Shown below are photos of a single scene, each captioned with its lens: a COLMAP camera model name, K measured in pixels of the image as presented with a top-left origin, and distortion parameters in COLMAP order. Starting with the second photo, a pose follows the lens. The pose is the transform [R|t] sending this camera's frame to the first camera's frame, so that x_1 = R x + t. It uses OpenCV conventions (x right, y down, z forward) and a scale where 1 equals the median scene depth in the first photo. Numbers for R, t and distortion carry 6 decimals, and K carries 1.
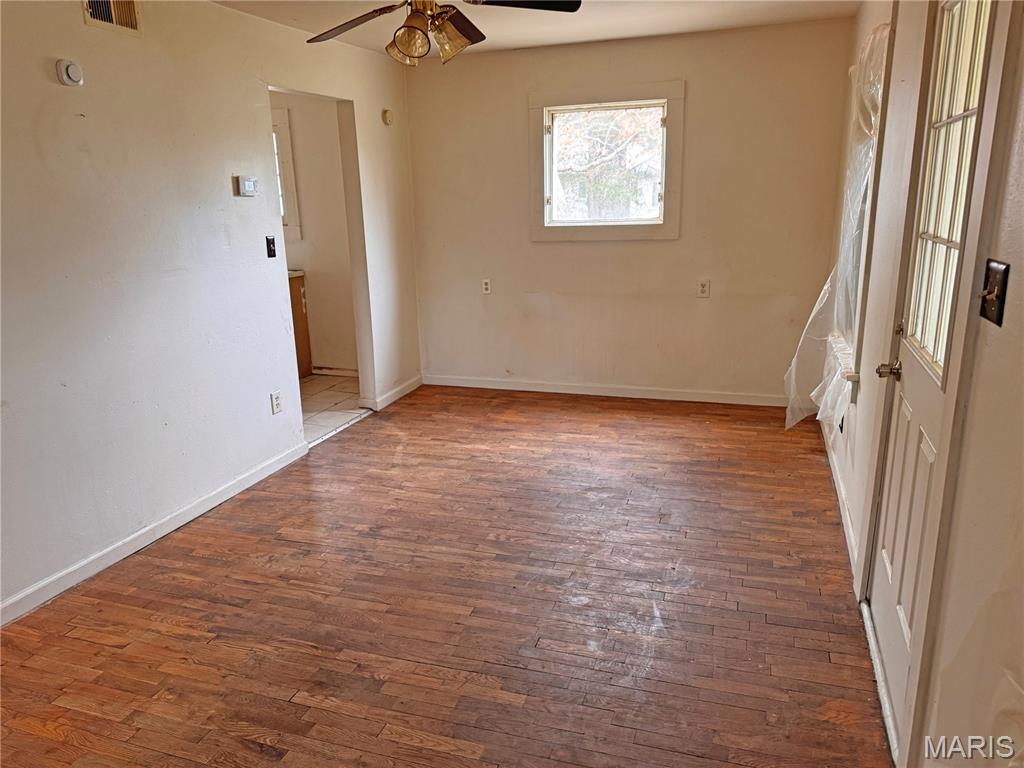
lens RADIAL K [[730.8, 0, 513.9], [0, 730.8, 385.5], [0, 0, 1]] dist [0.006441, -0.005254]
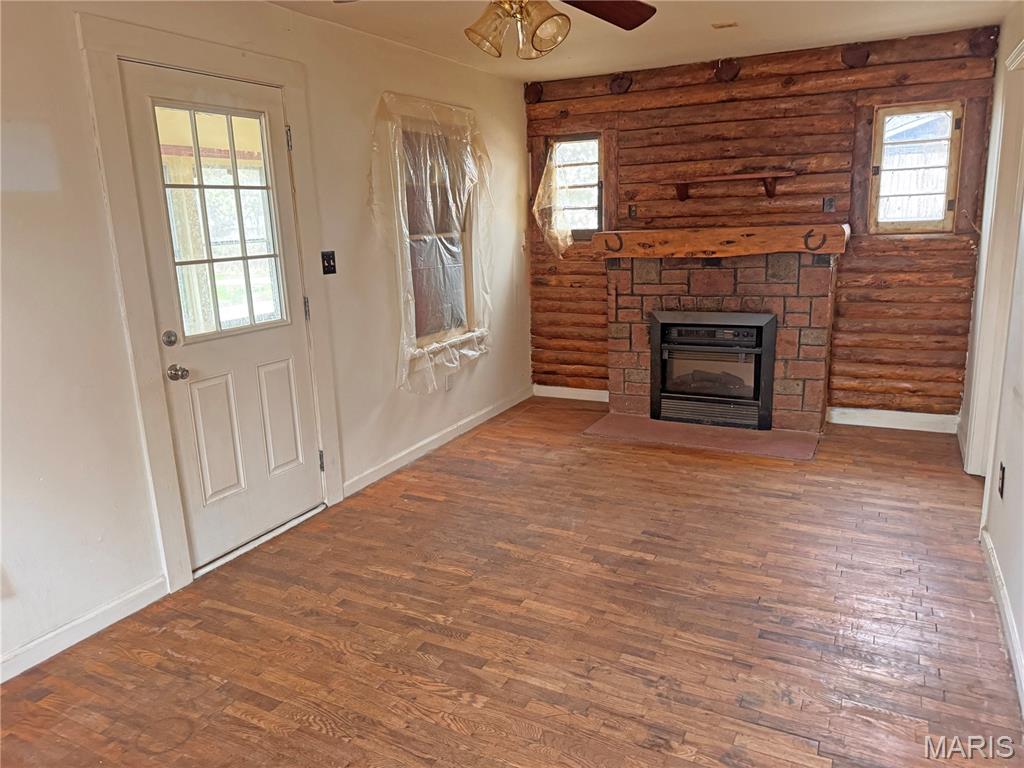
lens RADIAL K [[730.8, 0, 511.2], [0, 730.8, 383.3], [0, 0, 1]] dist [0.006441, -0.005254]
pose [[-0.987883, 0.024260, 0.153292, -0.194573], [0.091875, 0.887462, 0.451630, -0.418157], [-0.125085, 0.460241, -0.878938, 1.646662]]
